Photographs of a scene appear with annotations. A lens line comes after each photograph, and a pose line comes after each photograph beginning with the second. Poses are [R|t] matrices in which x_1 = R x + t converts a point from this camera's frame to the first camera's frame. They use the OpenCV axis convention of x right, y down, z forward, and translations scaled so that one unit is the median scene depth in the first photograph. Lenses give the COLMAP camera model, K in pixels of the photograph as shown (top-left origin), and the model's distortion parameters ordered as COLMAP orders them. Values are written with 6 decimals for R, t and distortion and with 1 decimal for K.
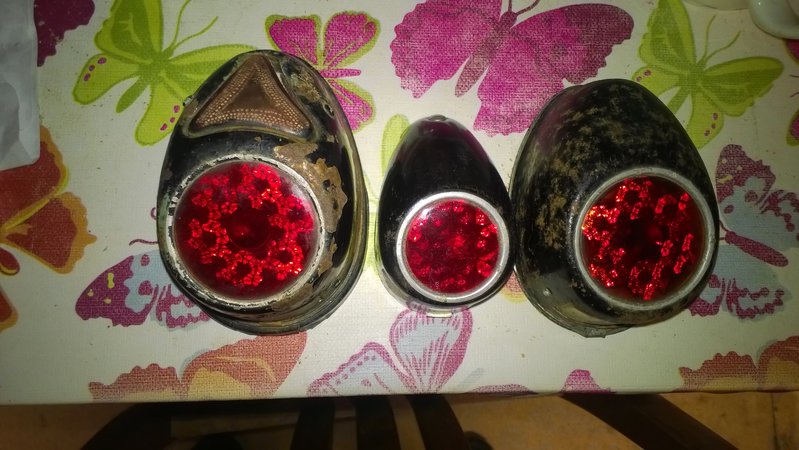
lens RADIAL K [[592.3, 0, 400.6], [0, 592.3, 227.6], [0, 0, 1]] dist [-0.023525, -0.032411]
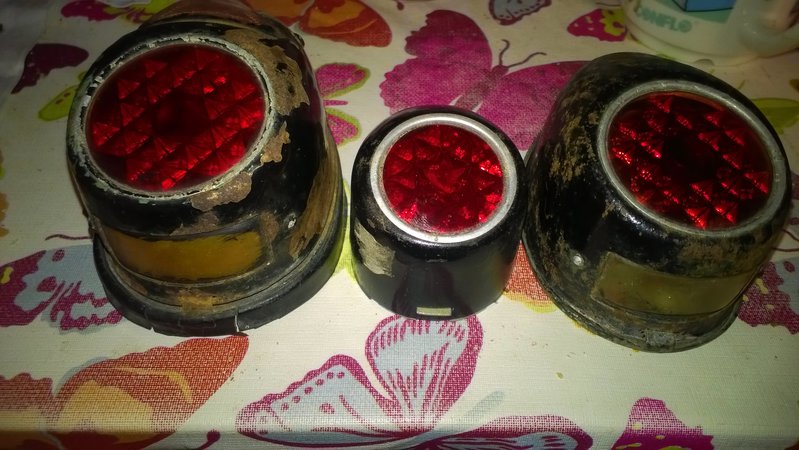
lens RADIAL K [[592.3, 0, 406.1], [0, 592.3, 220.5], [0, 0, 1]] dist [-0.023525, -0.032411]
pose [[0.999557, -0.018168, -0.023564, 0.049739], [0.002967, 0.848863, -0.528605, 0.432135], [0.029606, 0.528301, 0.848541, 0.327174]]
